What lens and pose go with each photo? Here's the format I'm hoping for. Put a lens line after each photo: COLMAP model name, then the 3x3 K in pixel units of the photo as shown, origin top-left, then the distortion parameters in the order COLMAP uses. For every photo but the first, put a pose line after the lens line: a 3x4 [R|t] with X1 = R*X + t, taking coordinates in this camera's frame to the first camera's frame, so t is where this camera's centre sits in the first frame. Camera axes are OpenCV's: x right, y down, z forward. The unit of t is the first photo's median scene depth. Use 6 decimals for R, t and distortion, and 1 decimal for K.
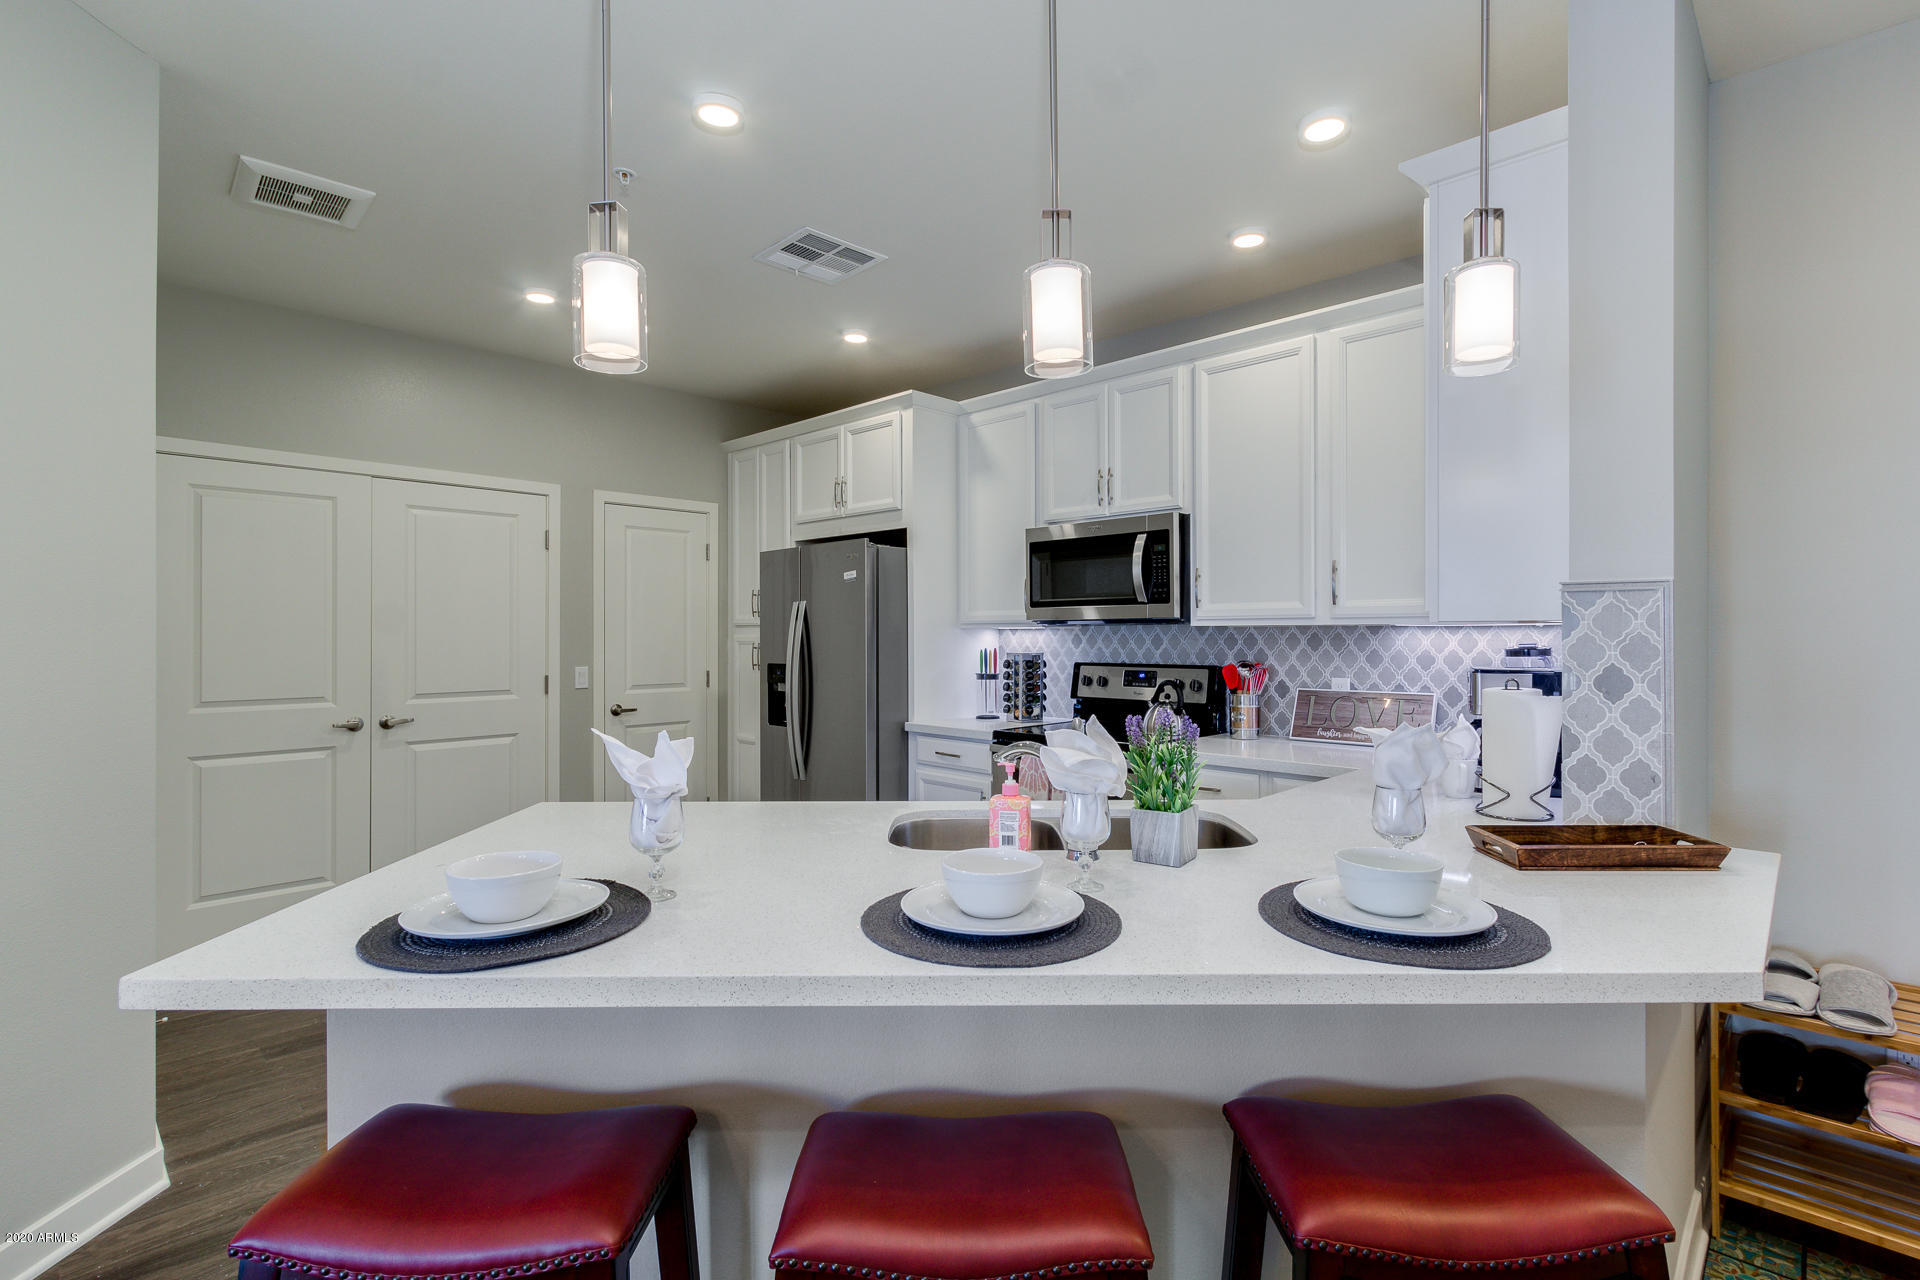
lens RADIAL K [[900.9, 0, 957.6], [0, 900.9, 631.3], [0, 0, 1]] dist [0.002769, 0.000245]
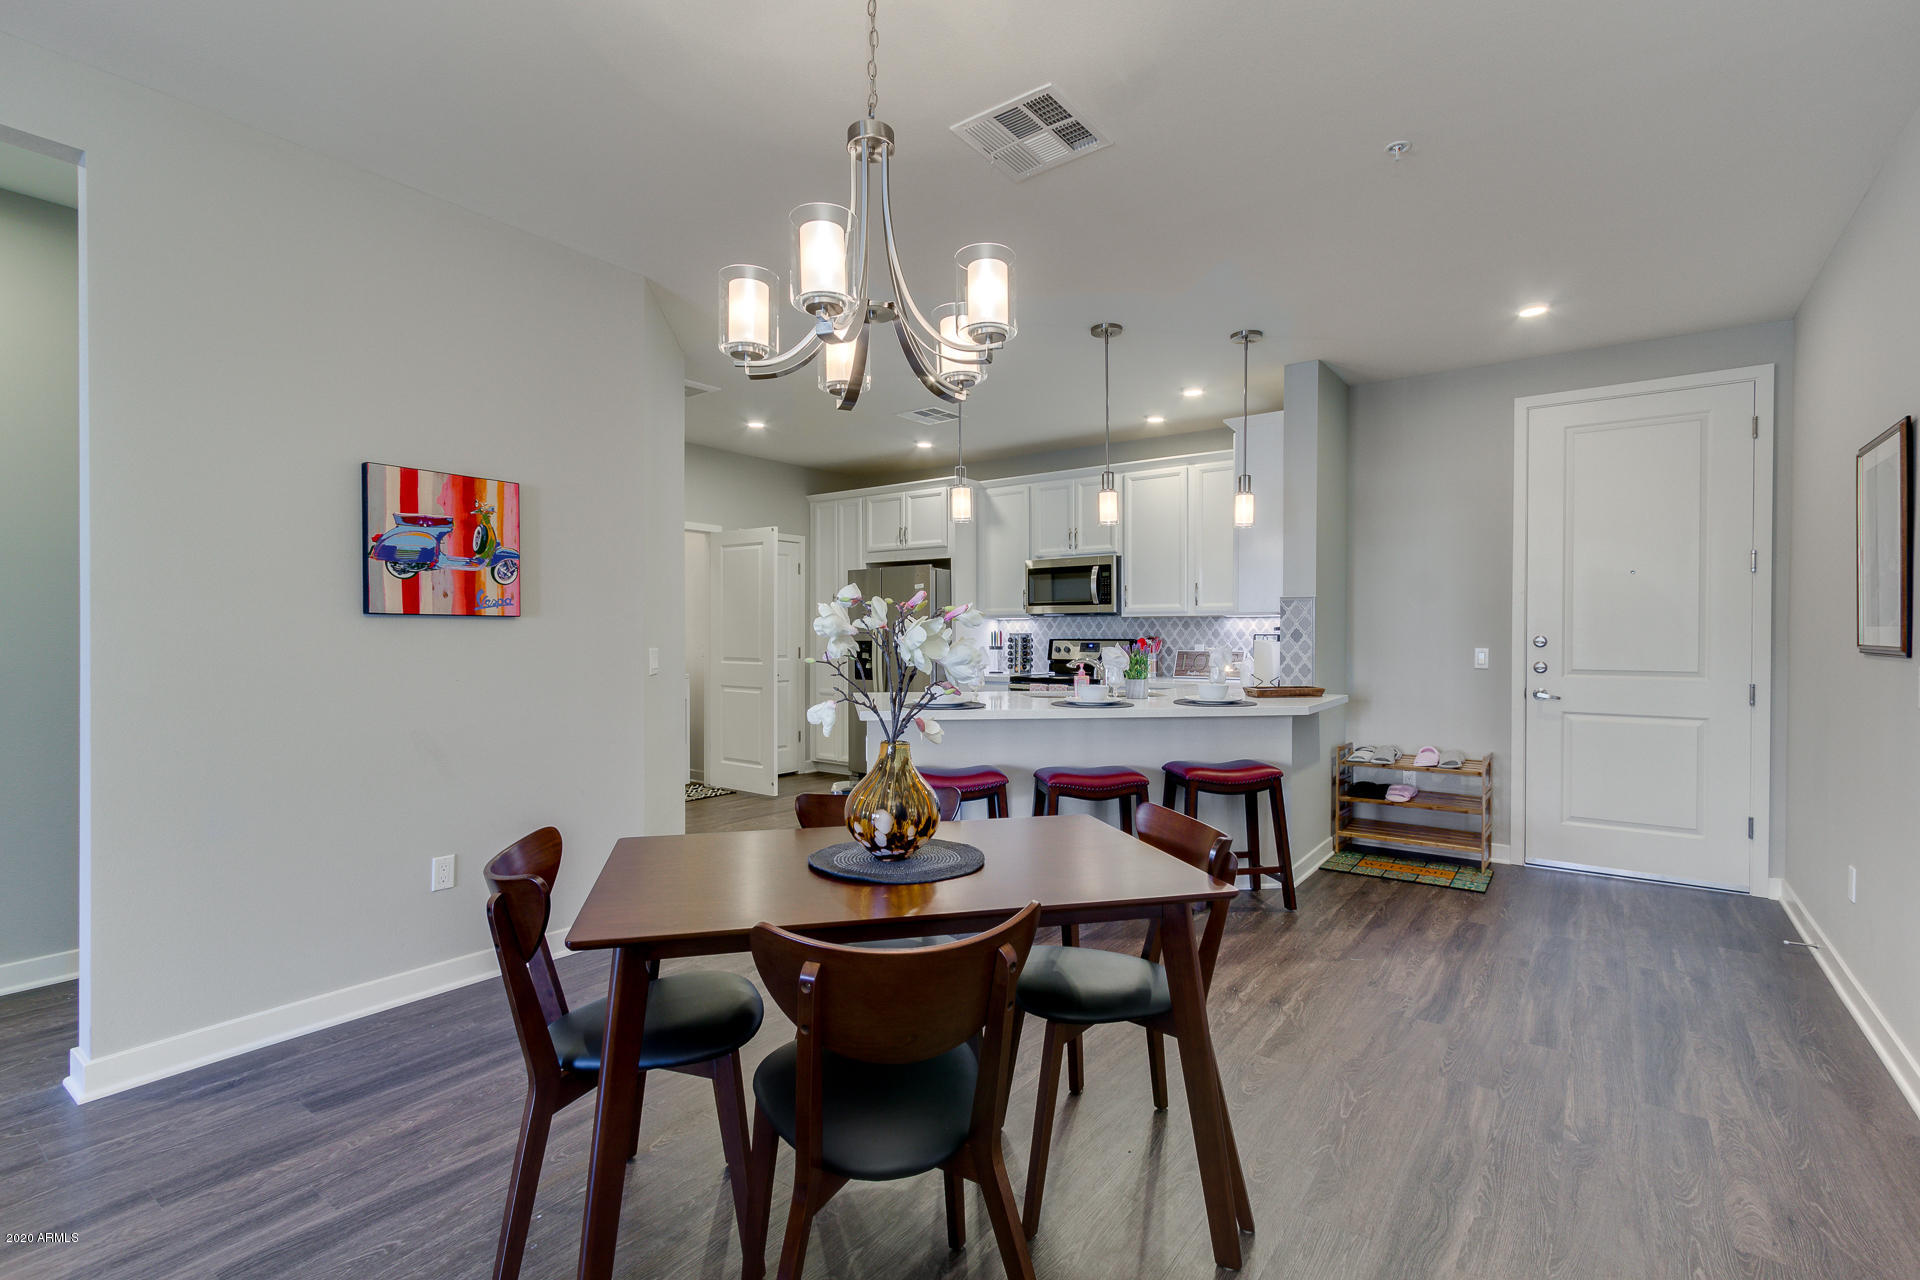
lens RADIAL K [[874.5, 0, 965.2], [0, 874.5, 641.0], [0, 0, 1]] dist [0.003404, 0.001019]
pose [[0.990413, -0.000409, 0.138136, -0.289942], [-0.001250, 0.999928, 0.011927, 0.021876], [-0.138131, -0.011985, 0.990341, -0.690002]]
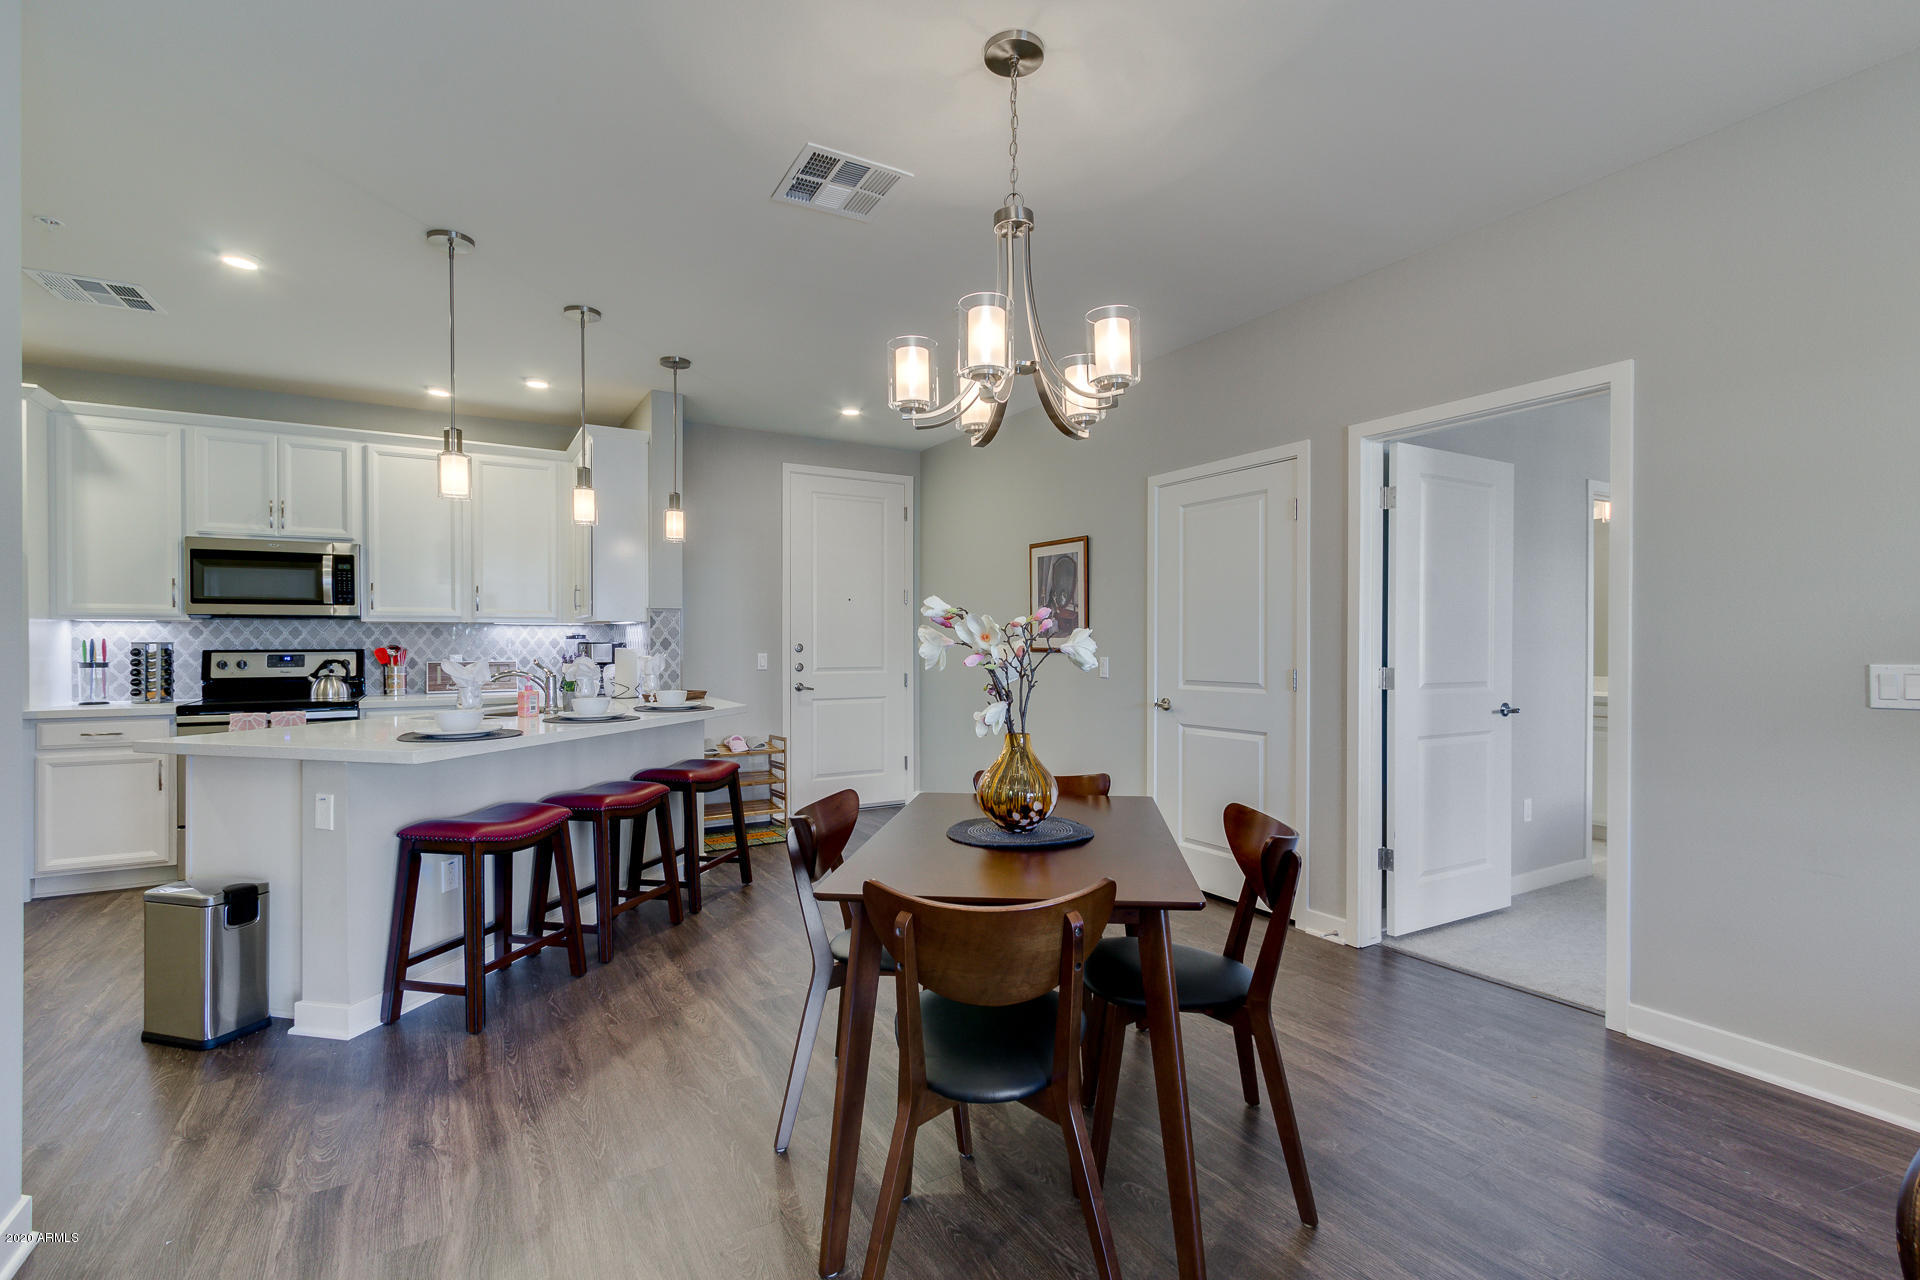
lens RADIAL K [[874.5, 0, 965.2], [0, 874.5, 641.0], [0, 0, 1]] dist [0.003404, 0.001019]
pose [[0.252534, 0.000988, 0.967587, -0.840824], [-0.002353, 0.999997, -0.000407, 0.023443], [-0.967585, -0.002174, 0.252536, -0.302699]]
